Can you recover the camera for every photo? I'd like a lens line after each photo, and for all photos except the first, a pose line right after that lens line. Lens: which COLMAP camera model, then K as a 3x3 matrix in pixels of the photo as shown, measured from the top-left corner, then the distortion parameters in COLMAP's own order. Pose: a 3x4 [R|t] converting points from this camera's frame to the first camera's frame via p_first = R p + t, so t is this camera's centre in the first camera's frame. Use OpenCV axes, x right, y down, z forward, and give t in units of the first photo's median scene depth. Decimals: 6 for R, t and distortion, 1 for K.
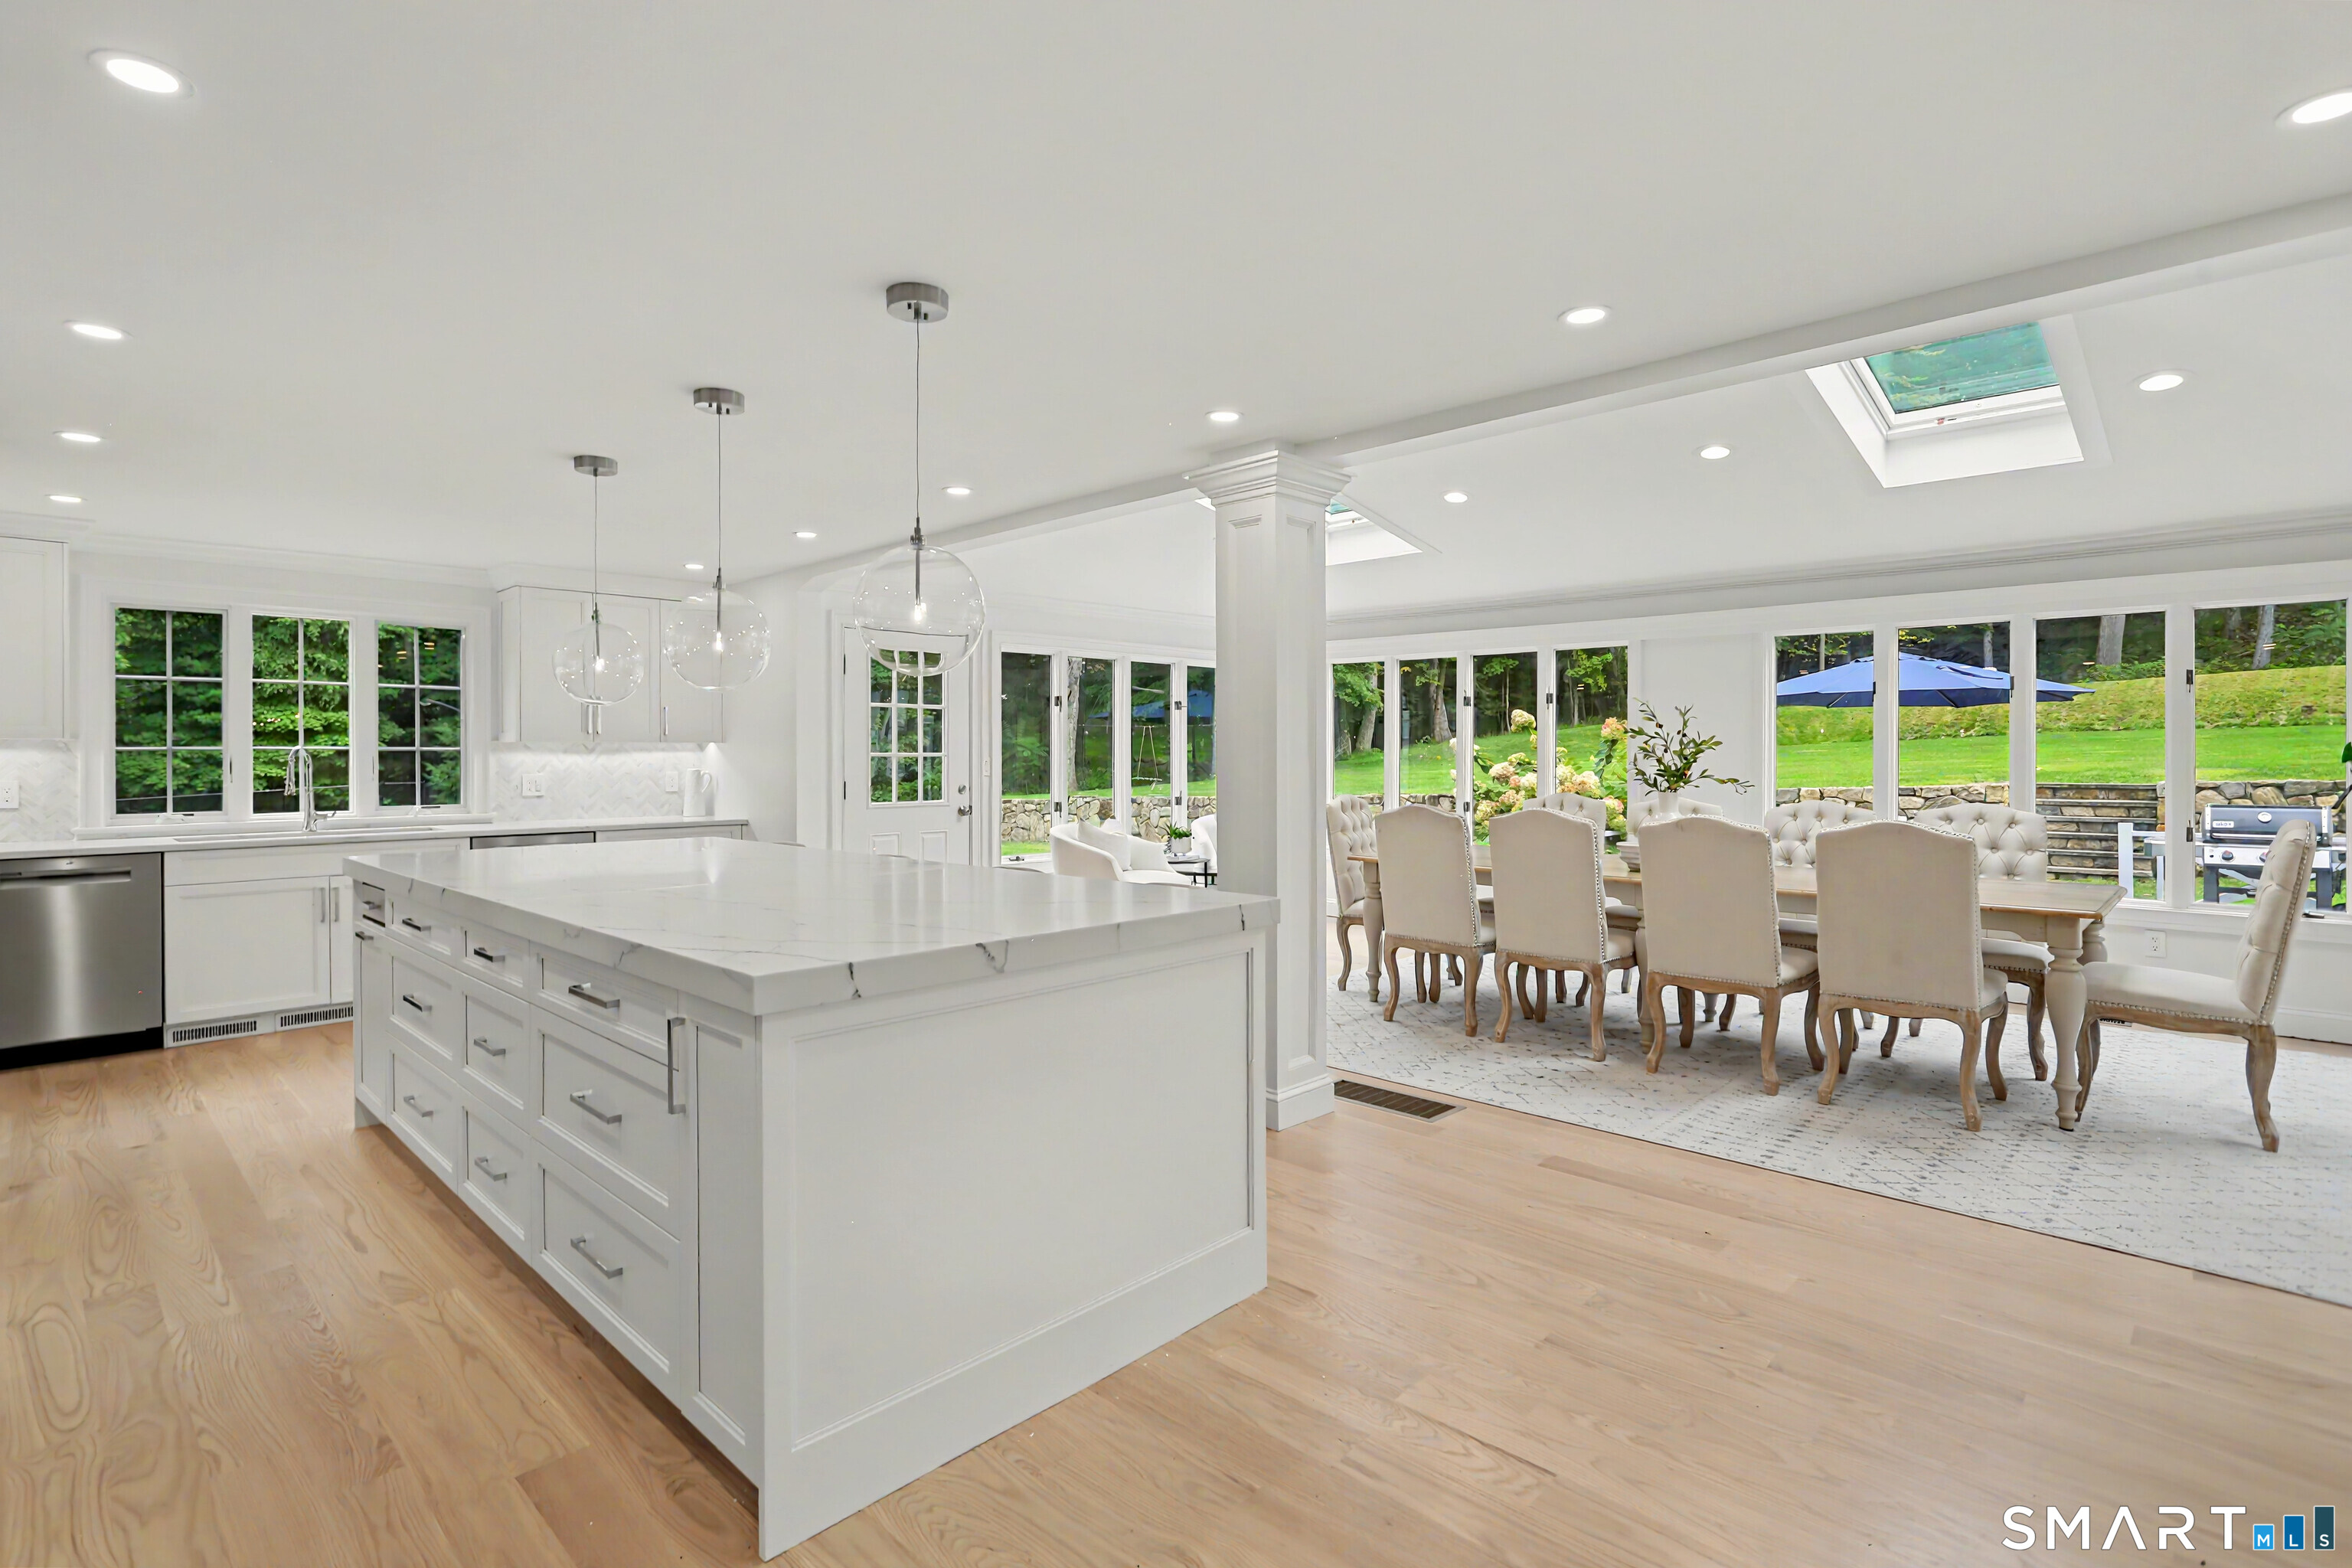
lens RADIAL K [[1136.0, 0, 1181.0], [0, 1136.0, 769.8], [0, 0, 1]] dist [0.001570, 0.000891]
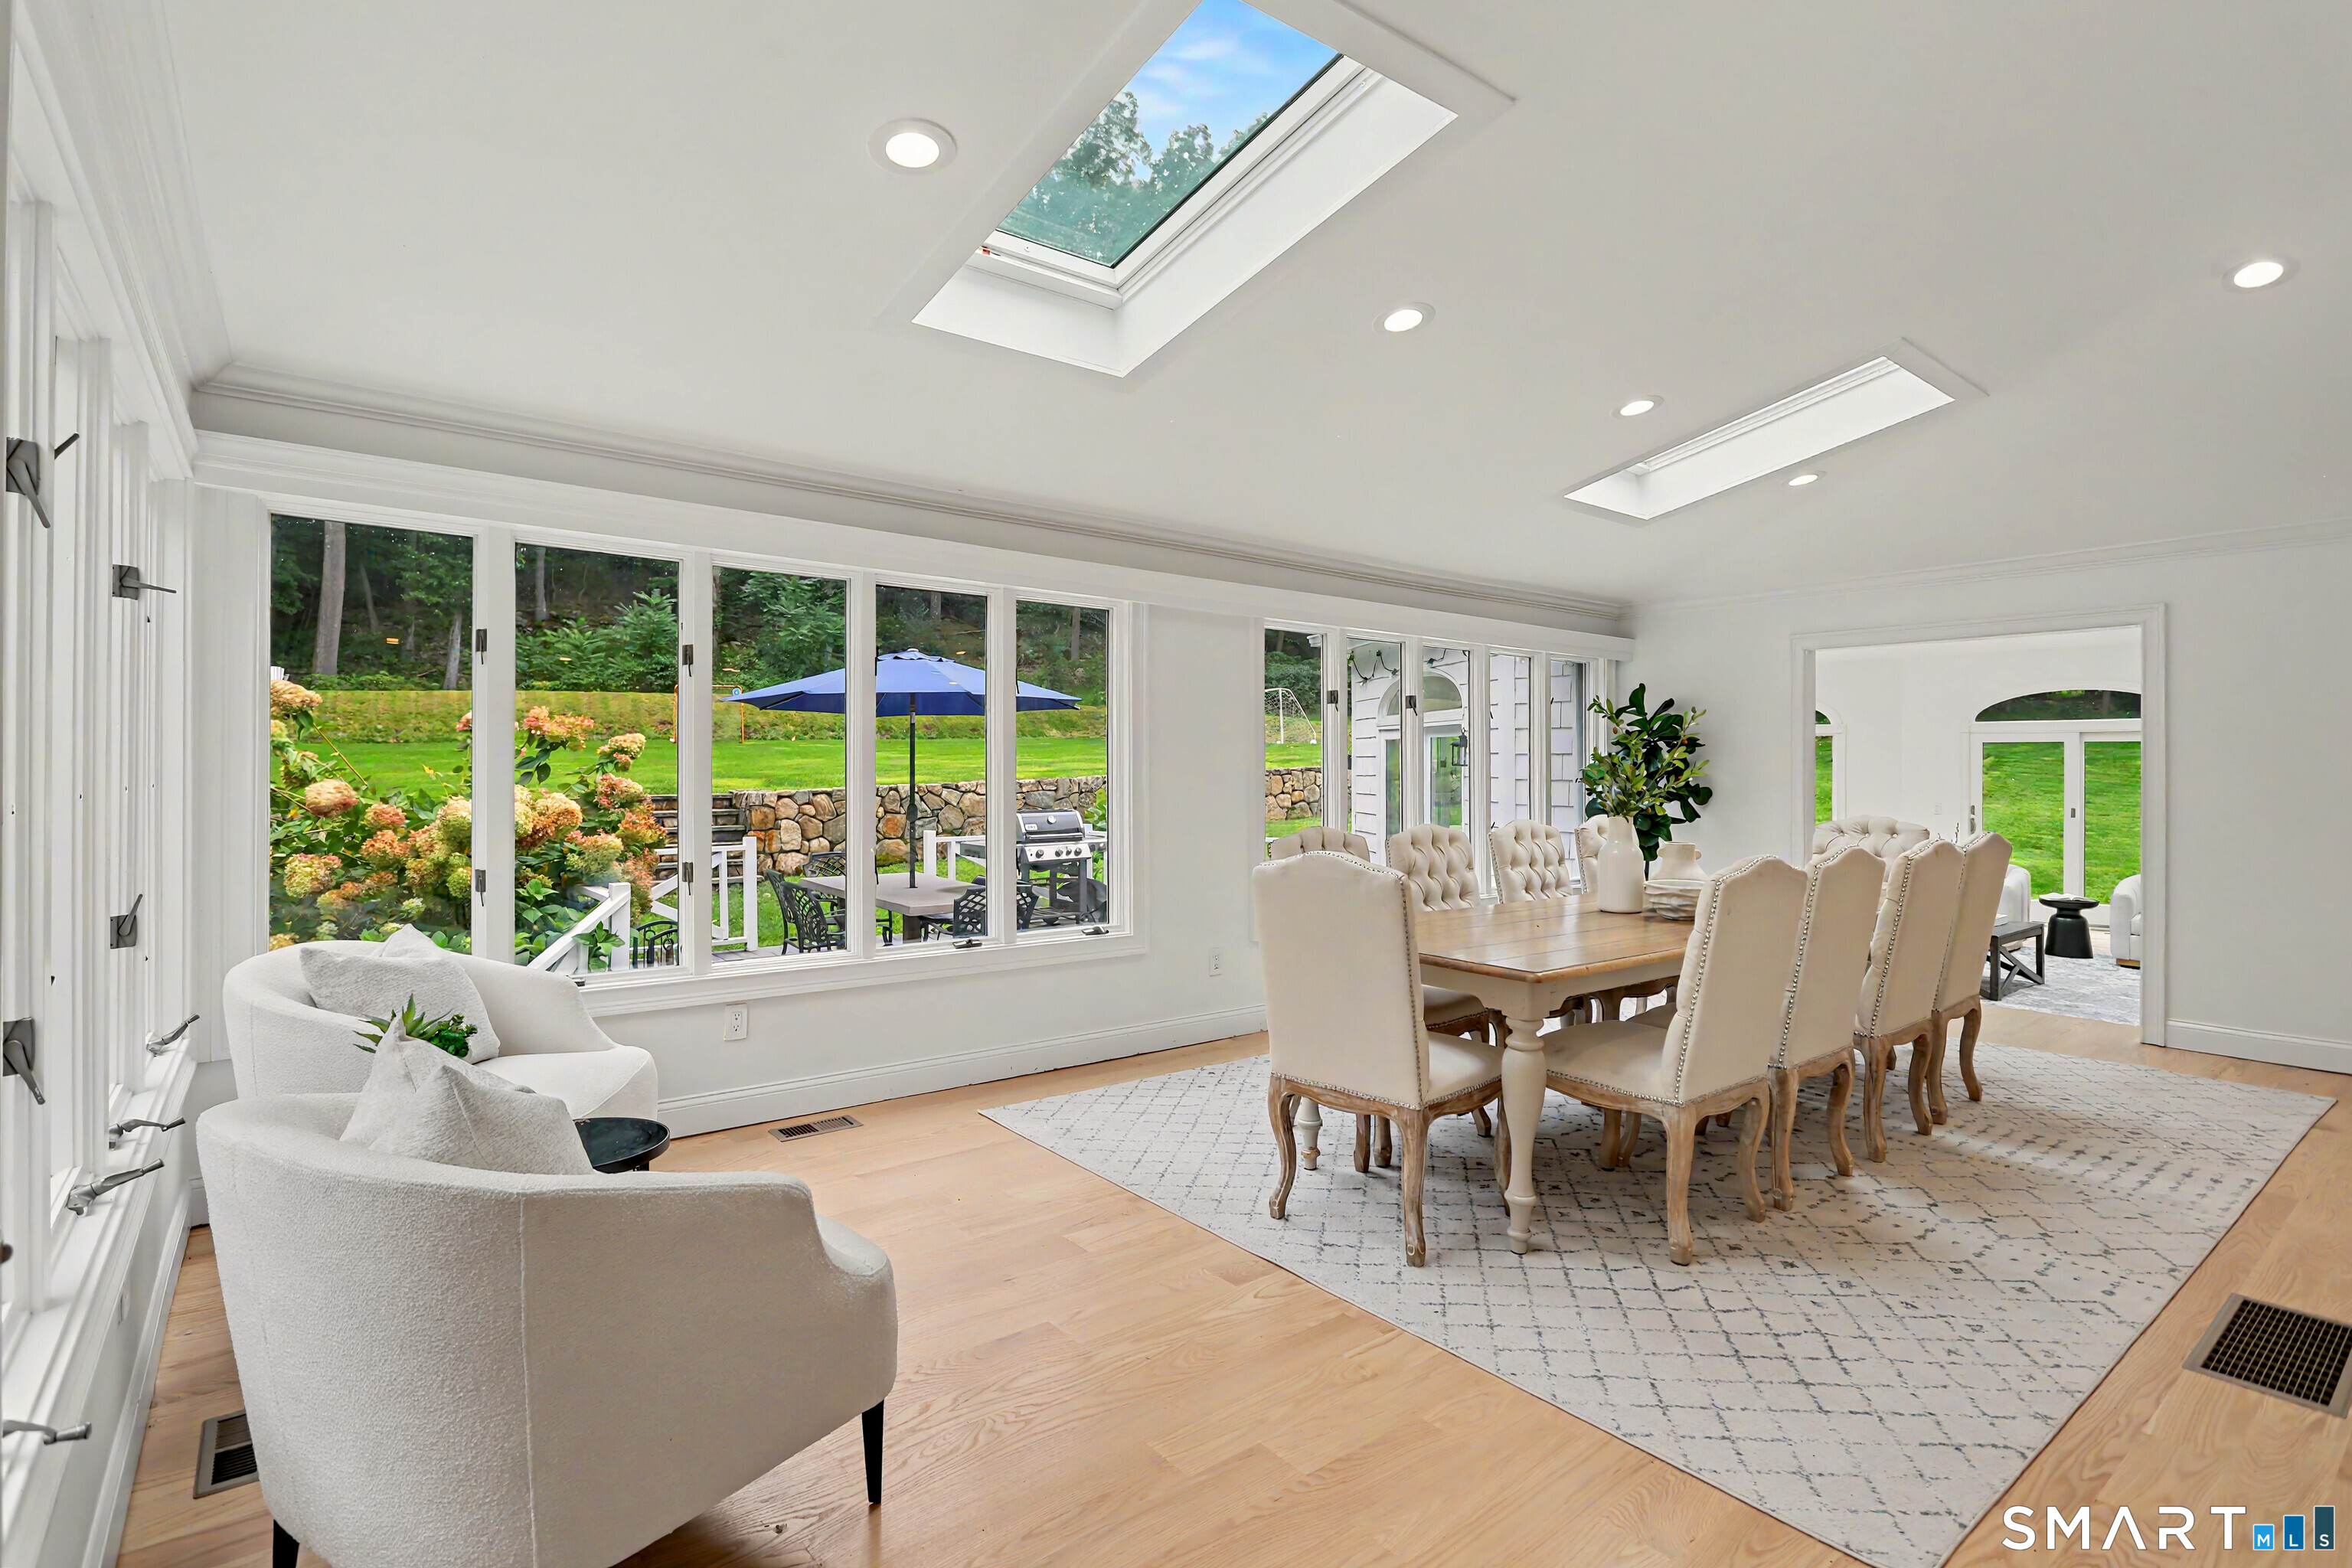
lens RADIAL K [[1126.6, 0, 1165.7], [0, 1126.6, 766.1], [0, 0, 1]] dist [-0.004481, 0.004938]
pose [[0.142560, 0.003586, 0.989780, -0.231220], [0.008421, 0.999953, -0.004836, -0.008291], [-0.989750, 0.009024, 0.142523, 0.707429]]
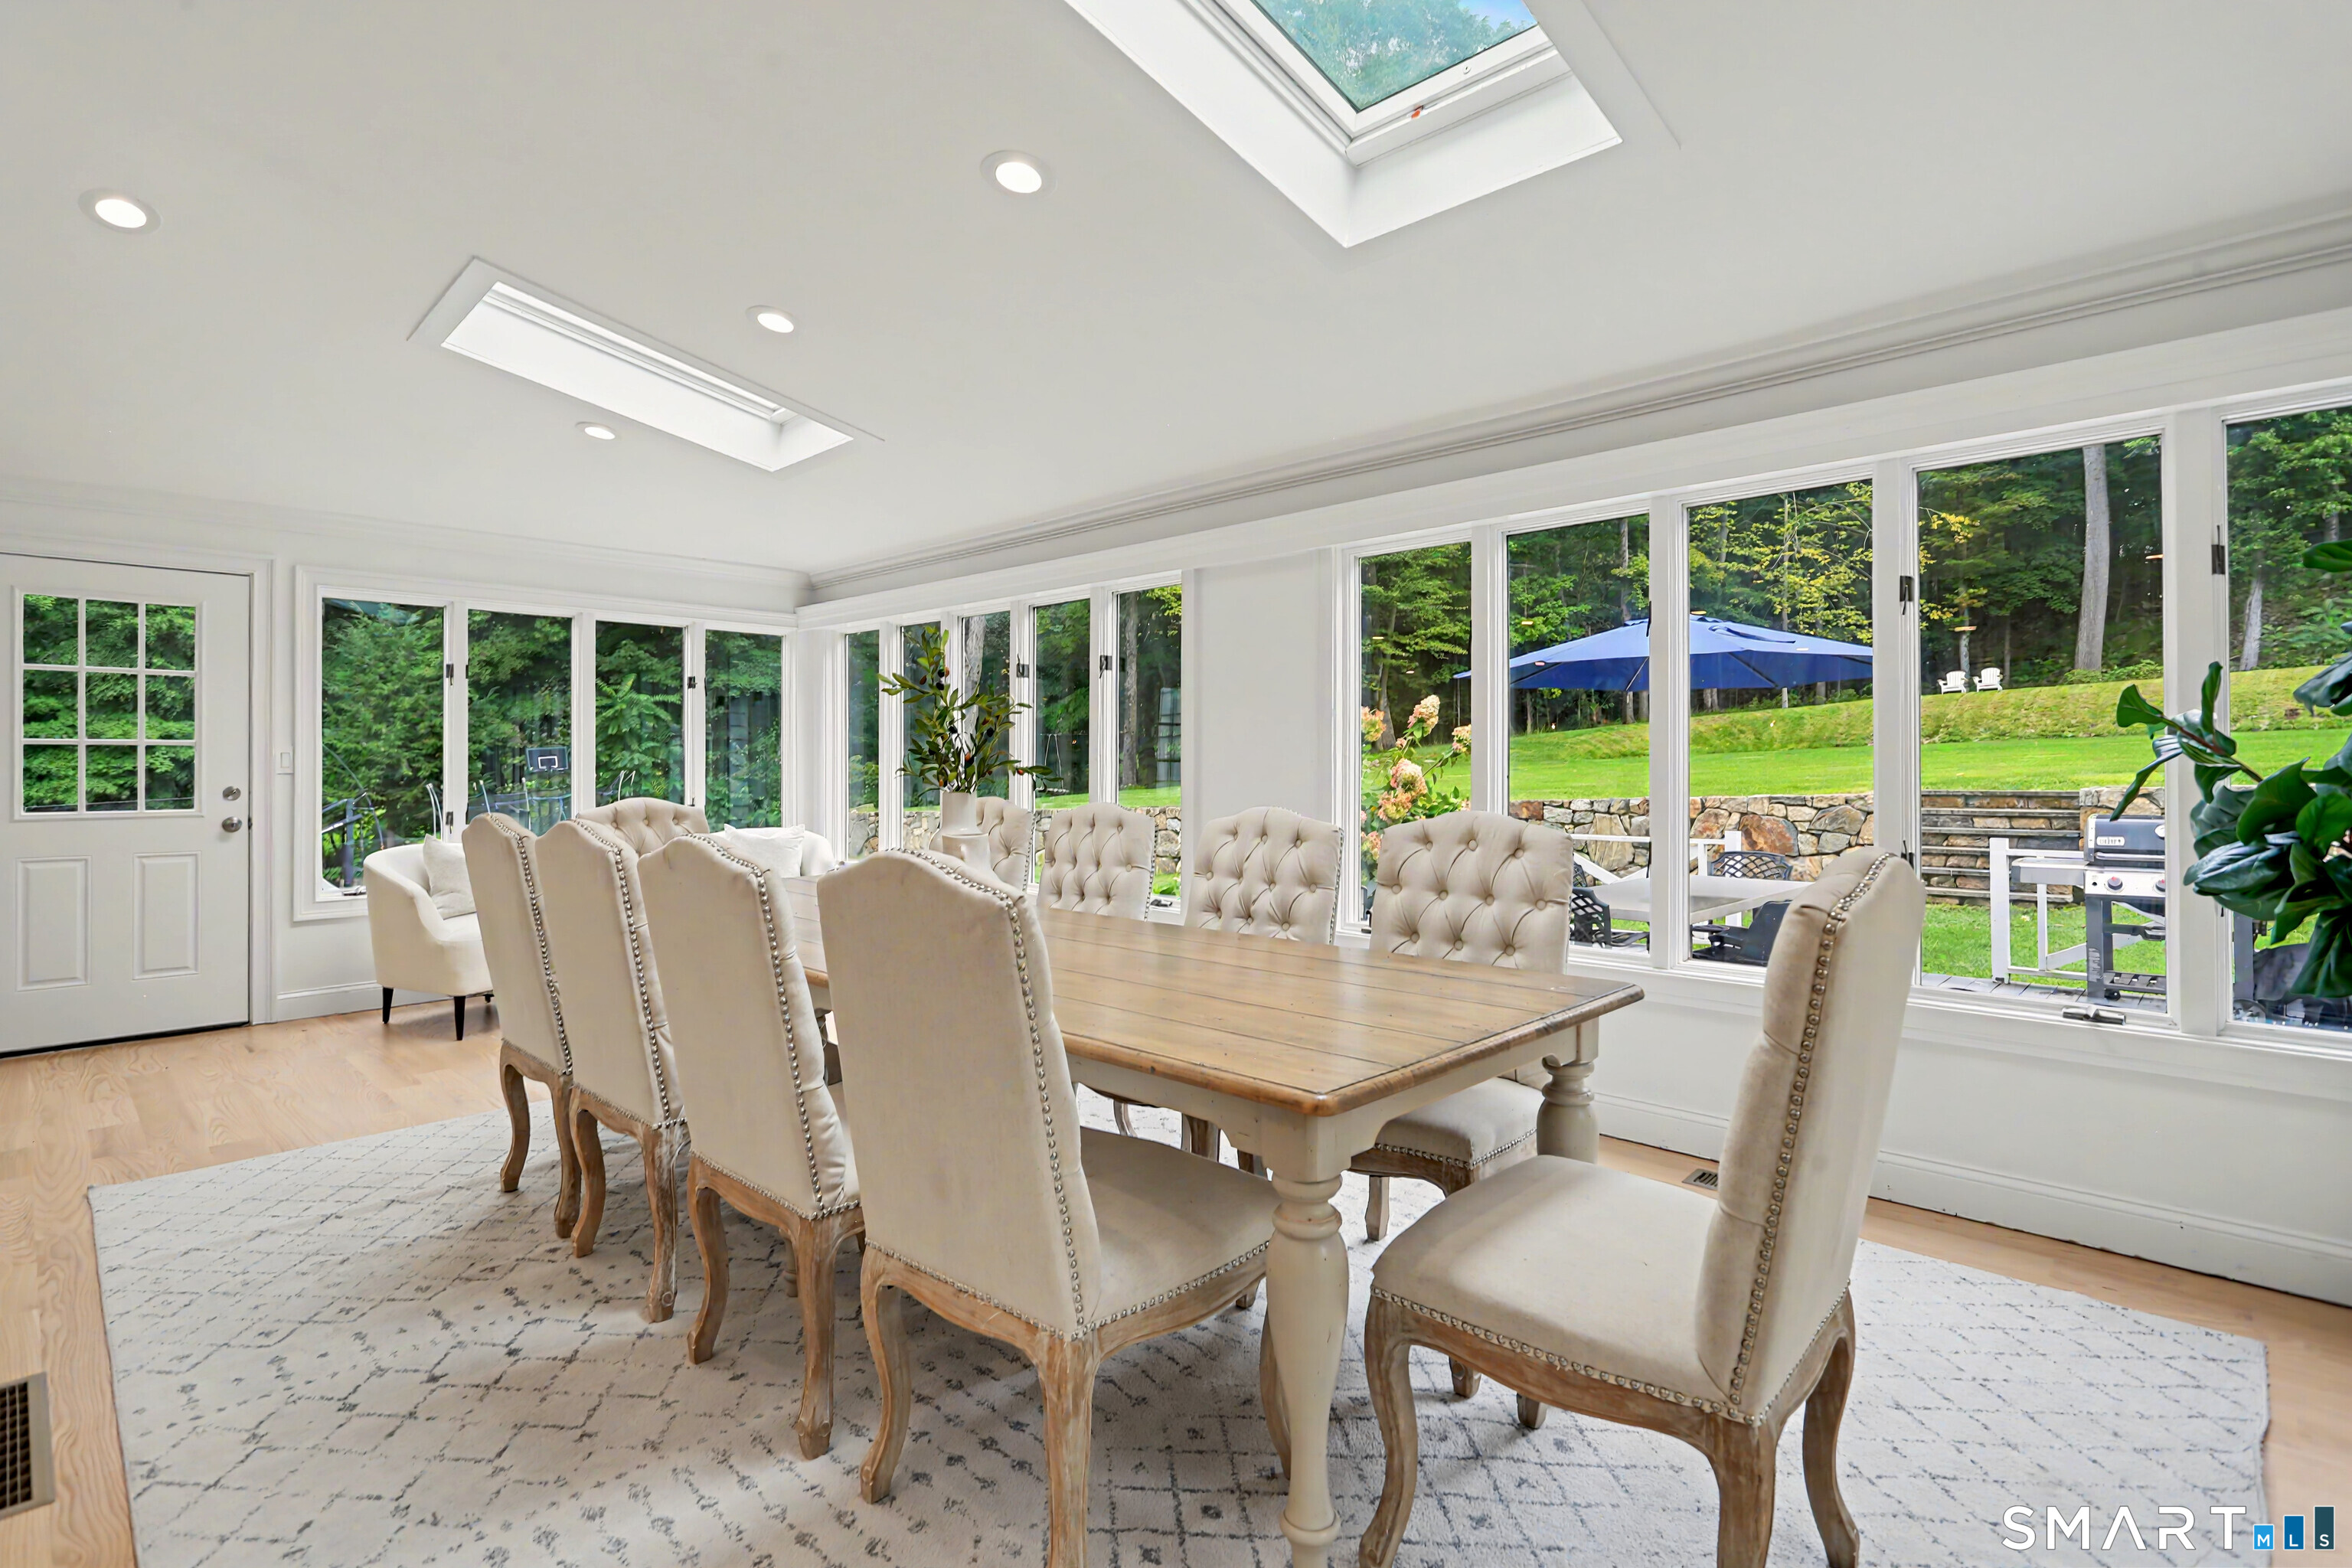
lens RADIAL K [[1131.4, 0, 1164.6], [0, 1131.4, 756.1], [0, 0, 1]] dist [-0.010730, 0.006247]
pose [[0.999885, -0.001677, -0.015071, 0.317803], [0.001312, 0.999706, -0.024209, 0.010187], [0.015107, 0.024186, 0.999593, 0.262771]]
